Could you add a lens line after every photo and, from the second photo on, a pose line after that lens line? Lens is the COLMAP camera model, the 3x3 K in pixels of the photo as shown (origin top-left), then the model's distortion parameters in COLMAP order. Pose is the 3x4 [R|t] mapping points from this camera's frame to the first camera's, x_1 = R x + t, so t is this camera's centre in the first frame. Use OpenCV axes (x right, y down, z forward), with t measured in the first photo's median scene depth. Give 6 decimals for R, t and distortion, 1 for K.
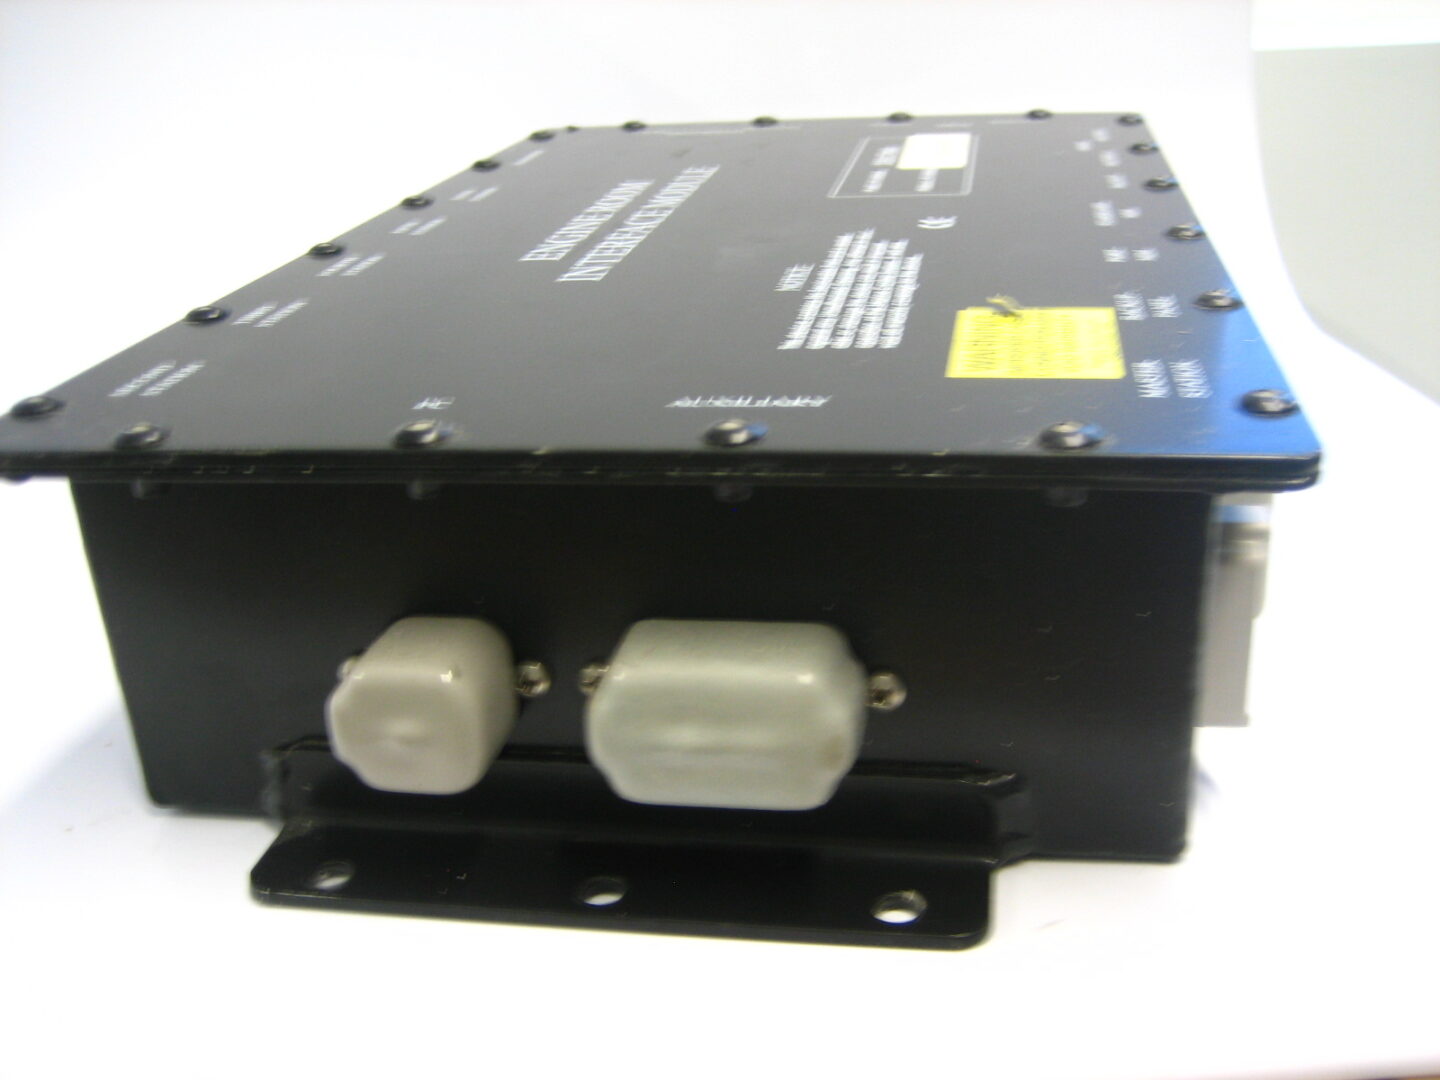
lens RADIAL K [[1494.1, 0, 752.9], [0, 1494.1, 556.9], [0, 0, 1]] dist [-0.160782, 0.202406]
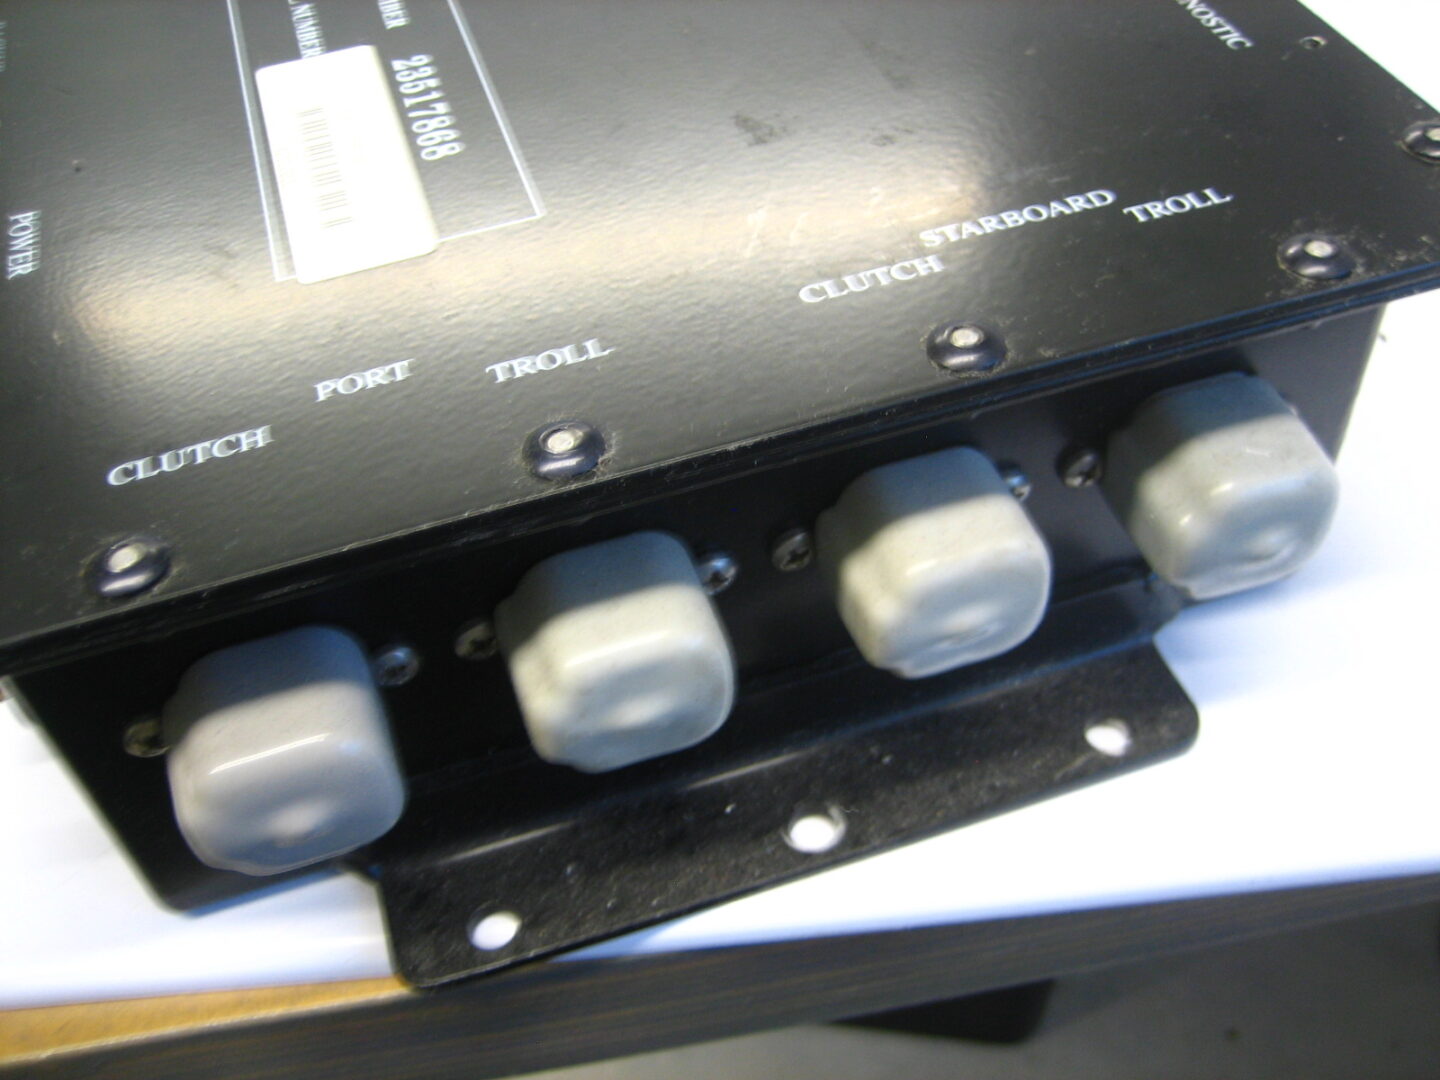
lens RADIAL K [[1494.1, 0, 752.9], [0, 1494.1, 556.9], [0, 0, 1]] dist [-0.160782, 0.202406]
pose [[-0.878021, 0.411915, -0.243731, 0.284213], [-0.101907, 0.336666, 0.936094, -1.111758], [0.467647, 0.846748, -0.253622, 2.095496]]
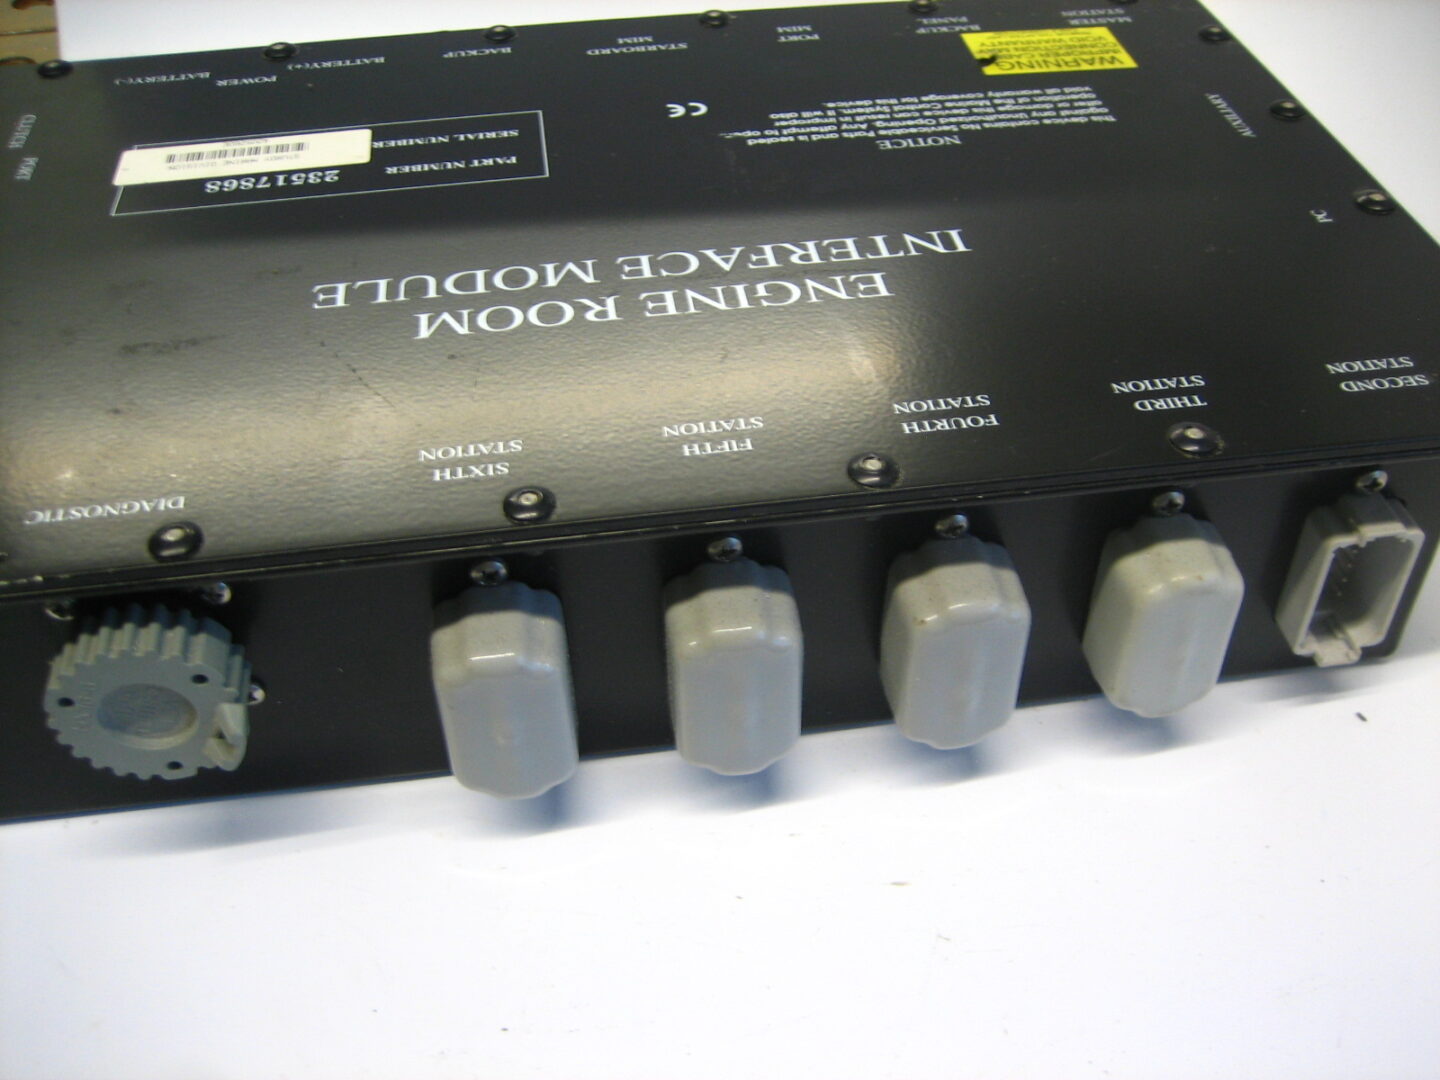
lens RADIAL K [[1494.1, 0, 752.9], [0, 1494.1, 556.9], [0, 0, 1]] dist [-0.160782, 0.202406]
pose [[-0.315094, -0.594611, 0.739699, -1.095296], [0.402917, 0.621865, 0.671522, -0.908723], [-0.859287, 0.509630, 0.043633, 1.362842]]
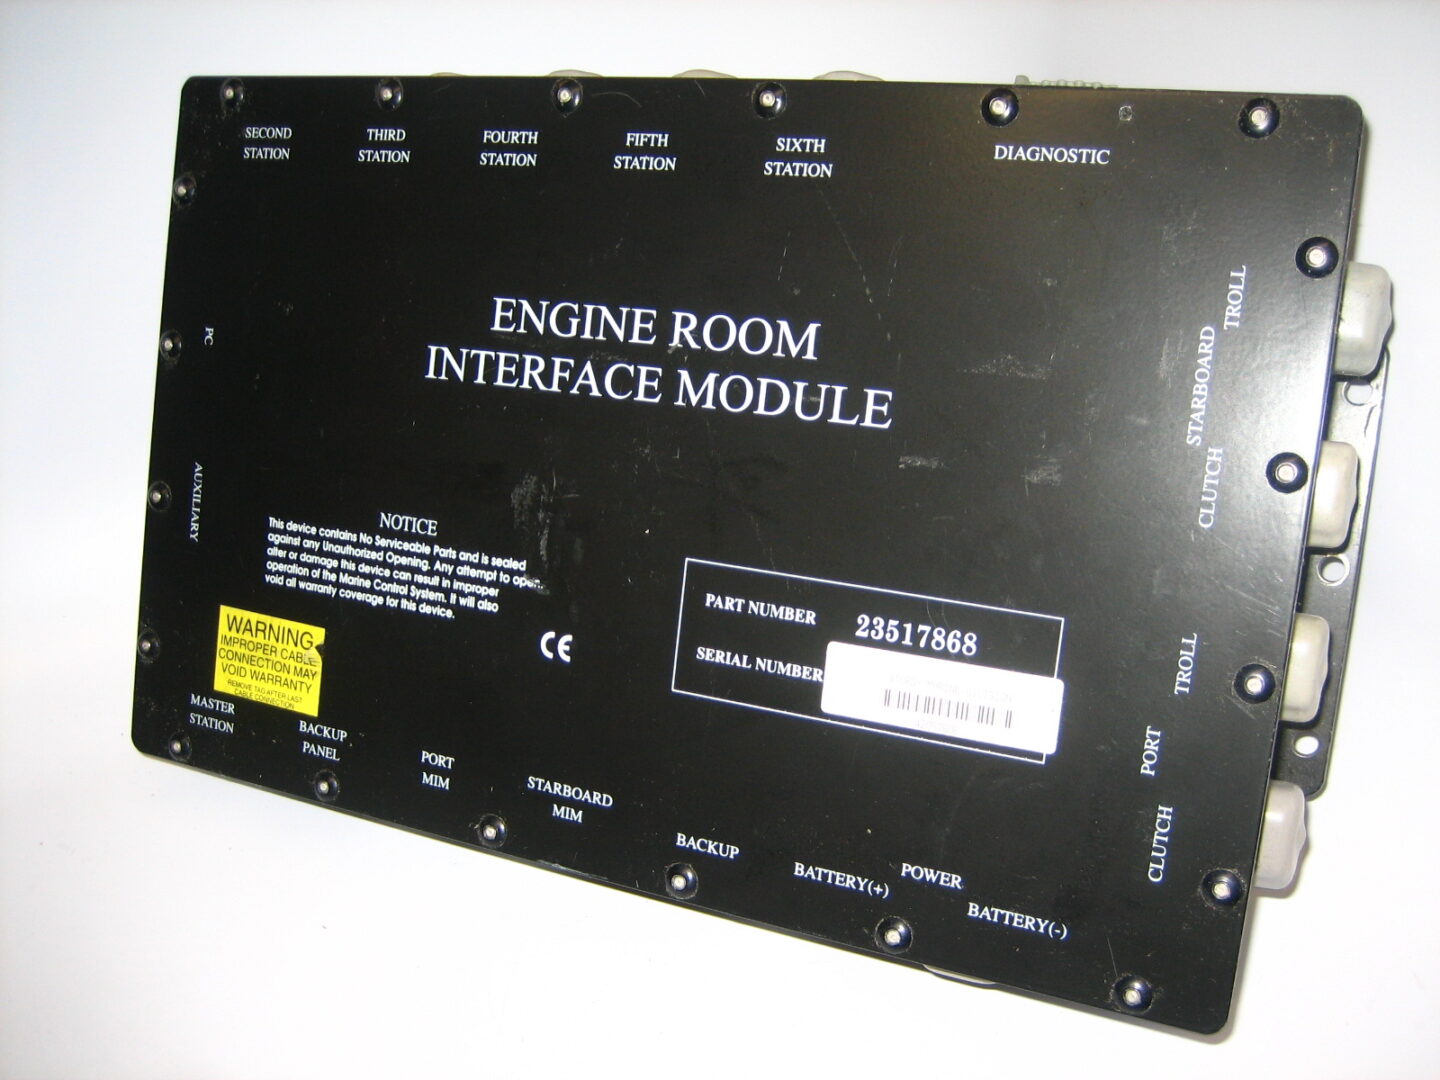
lens RADIAL K [[1494.1, 0, 752.9], [0, 1494.1, 556.9], [0, 0, 1]] dist [-0.160782, 0.202406]
pose [[0.060064, 0.994493, 0.085880, -0.045464], [-0.004015, -0.085794, 0.996305, -1.751437], [0.998186, -0.060187, -0.001161, 1.467243]]
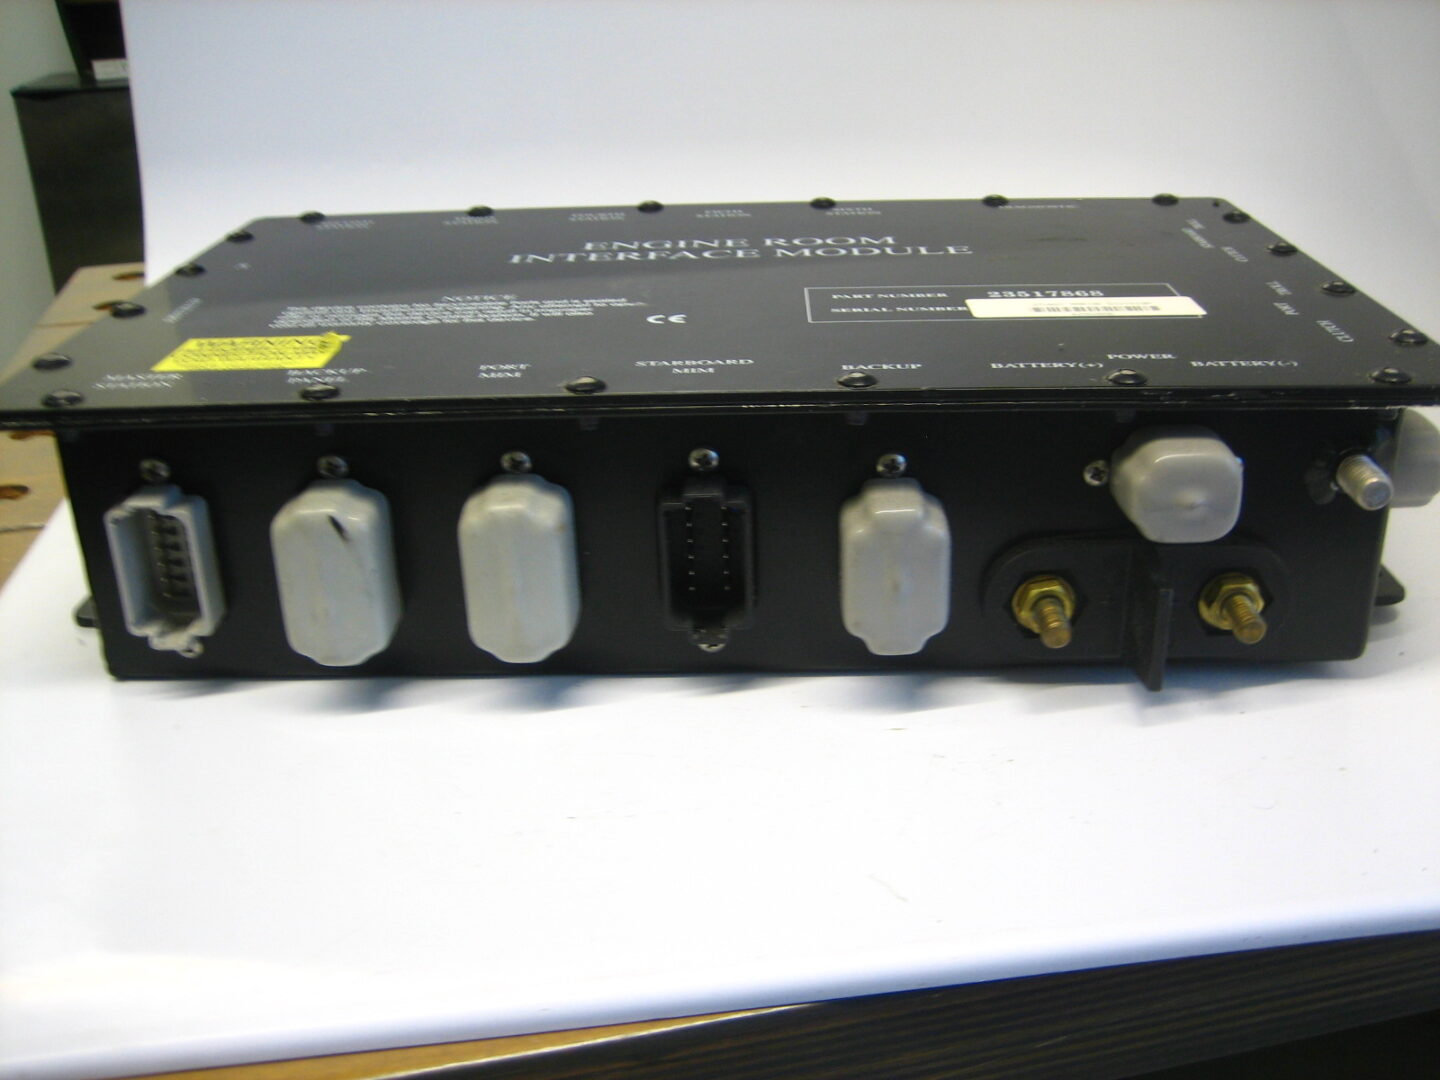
lens RADIAL K [[1494.1, 0, 752.9], [0, 1494.1, 556.9], [0, 0, 1]] dist [-0.160782, 0.202406]
pose [[0.160029, 0.454568, -0.876218, 1.482758], [-0.391160, 0.844193, 0.366514, -0.636789], [0.906303, 0.284089, 0.312905, 0.968298]]
